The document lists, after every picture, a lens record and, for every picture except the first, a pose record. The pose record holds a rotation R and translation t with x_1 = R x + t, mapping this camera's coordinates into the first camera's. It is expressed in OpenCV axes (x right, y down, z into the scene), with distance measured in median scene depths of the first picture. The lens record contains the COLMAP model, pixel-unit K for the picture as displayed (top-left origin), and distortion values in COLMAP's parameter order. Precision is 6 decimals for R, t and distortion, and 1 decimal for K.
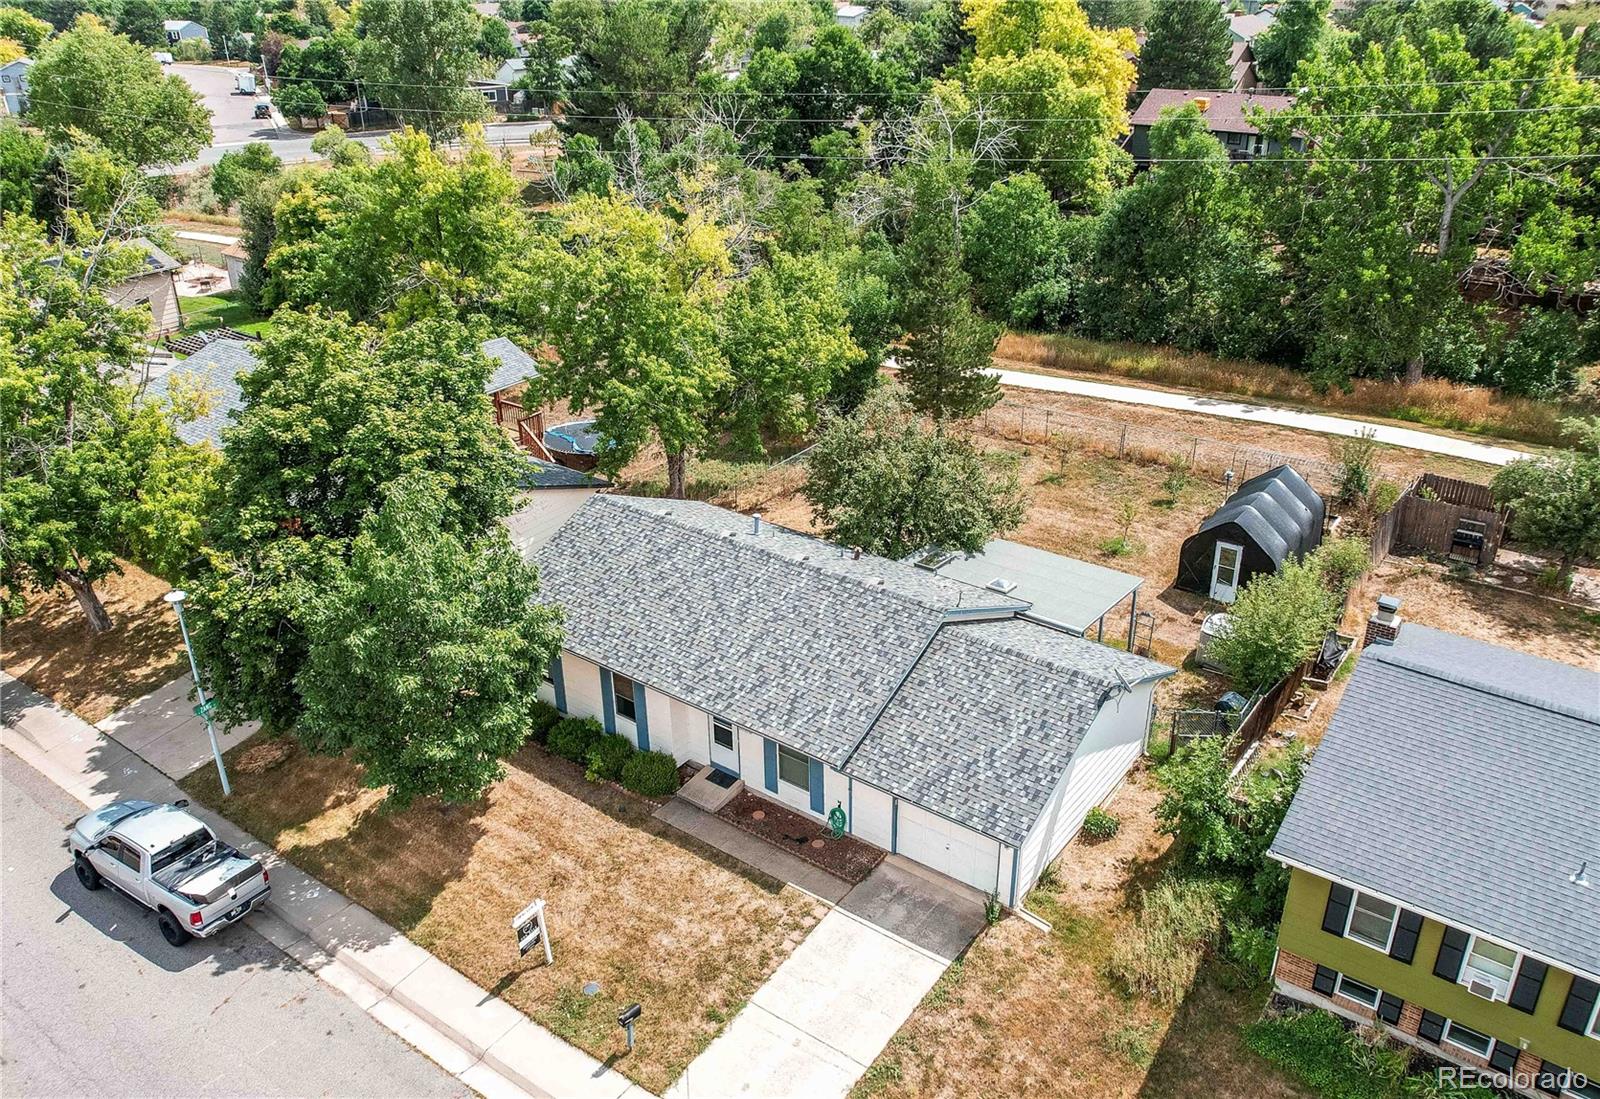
lens RADIAL K [[1251.1, 0, 807.6], [0, 1251.1, 542.9], [0, 0, 1]] dist [-0.061621, 0.069401]
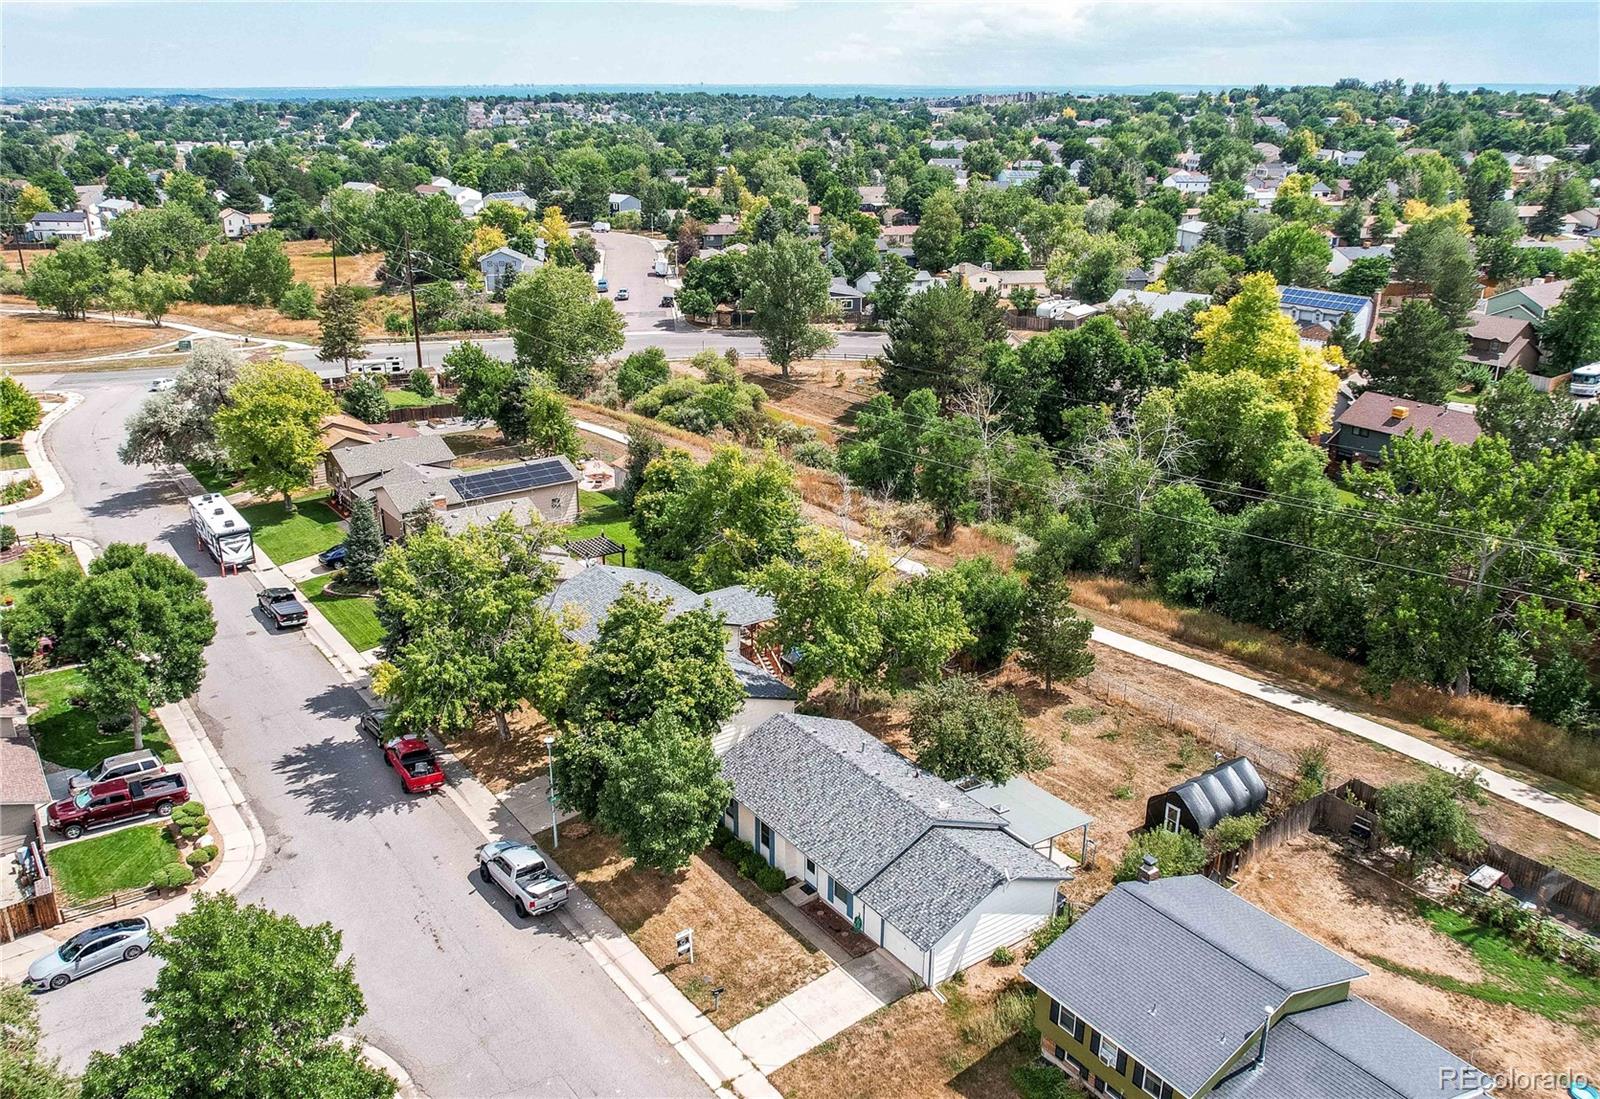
lens RADIAL K [[1251.1, 0, 808.5], [0, 1251.1, 554.3], [0, 0, 1]] dist [-0.061621, 0.069401]
pose [[0.954938, 0.125446, -0.268993, 0.378650], [-0.150906, 0.985616, -0.076077, -0.160927], [0.255581, 0.113242, 0.960133, -0.830881]]
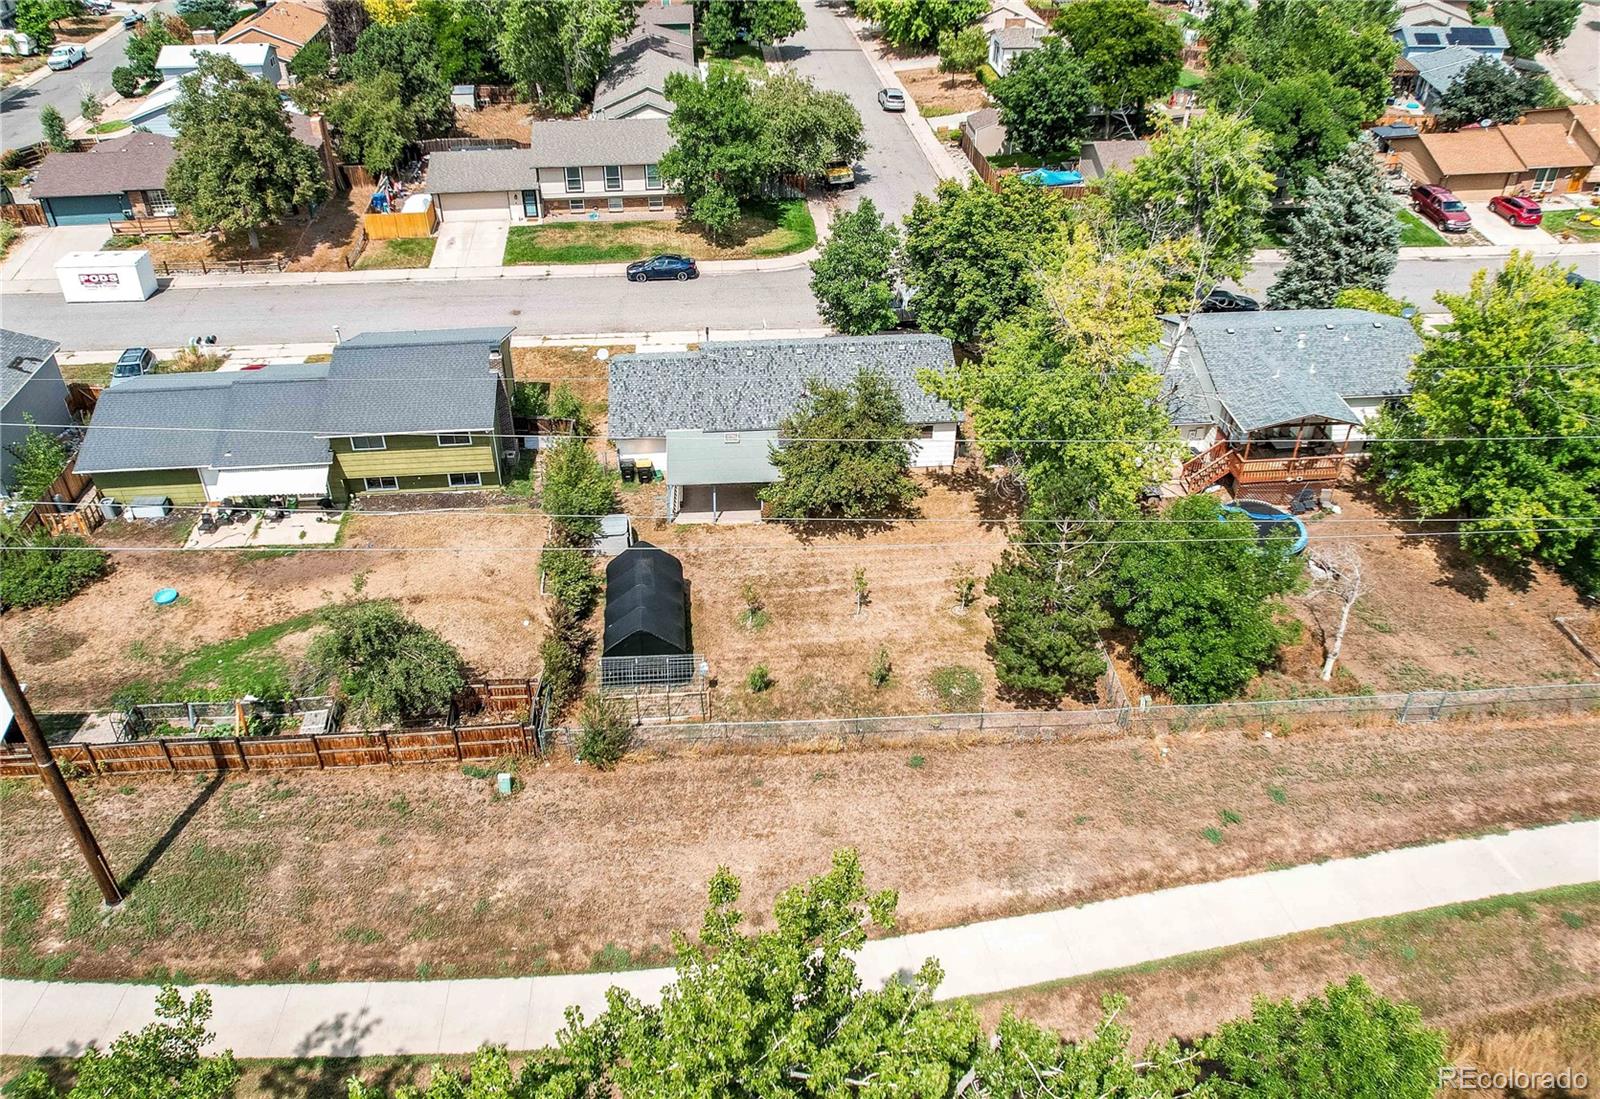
lens RADIAL K [[1251.1, 0, 777.6], [0, 1251.1, 548.0], [0, 0, 1]] dist [-0.061621, 0.069401]
pose [[-0.753630, 0.393055, -0.526829, 1.217530], [-0.276453, 0.537624, 0.796576, -1.423159], [0.596335, 0.745968, -0.296508, 1.967728]]
